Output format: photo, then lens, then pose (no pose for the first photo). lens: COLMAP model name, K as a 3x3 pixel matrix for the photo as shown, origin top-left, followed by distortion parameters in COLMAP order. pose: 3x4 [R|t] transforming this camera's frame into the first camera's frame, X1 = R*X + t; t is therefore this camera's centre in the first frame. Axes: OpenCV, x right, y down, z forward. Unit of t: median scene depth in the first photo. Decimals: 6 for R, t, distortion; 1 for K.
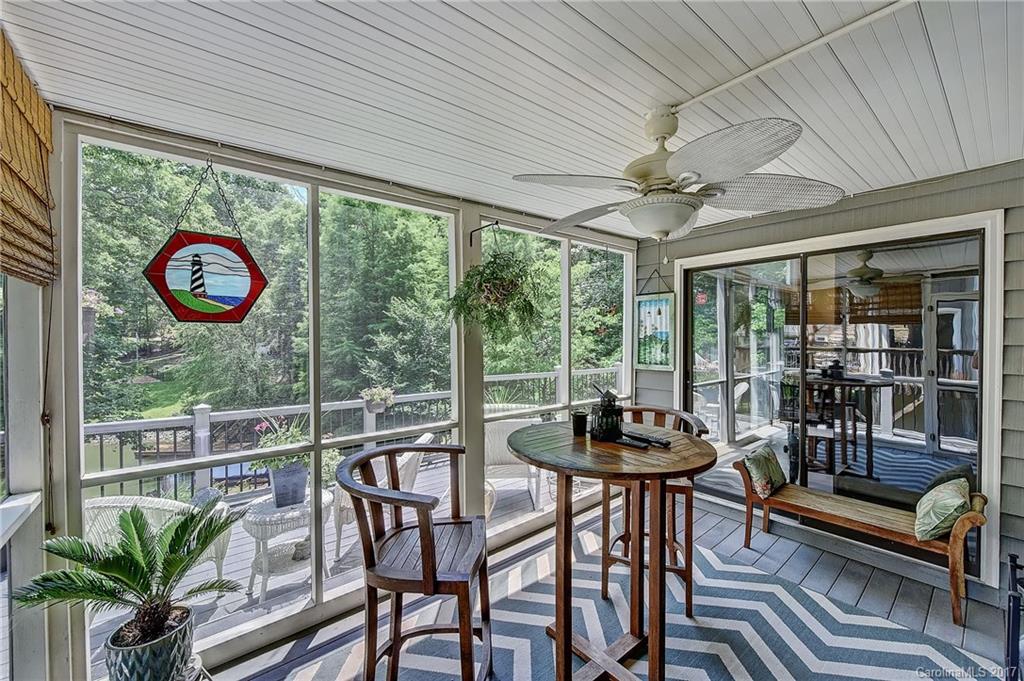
lens RADIAL K [[410.8, 0, 511.7], [0, 410.8, 343.0], [0, 0, 1]] dist [-0.000323, -0.000058]
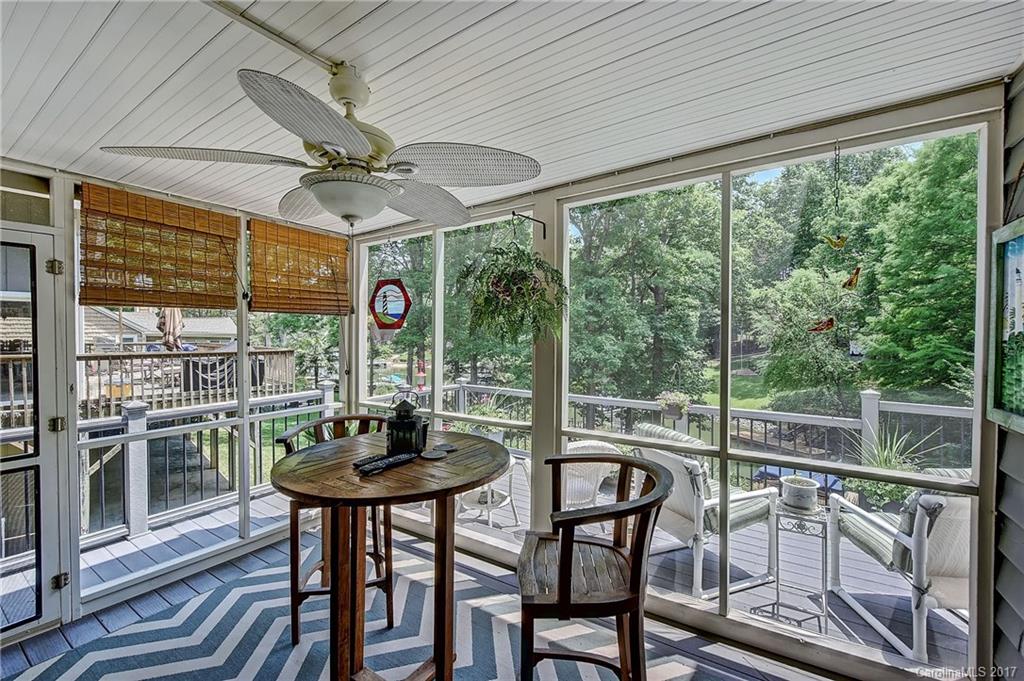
lens RADIAL K [[431.2, 0, 516.4], [0, 431.2, 338.8], [0, 0, 1]] dist [0.001905, 0.000180]
pose [[0.284457, 0.009121, -0.958645, 1.094945], [-0.013617, 0.999892, 0.005473, -0.023877], [0.958592, 0.011497, 0.284551, 0.910271]]
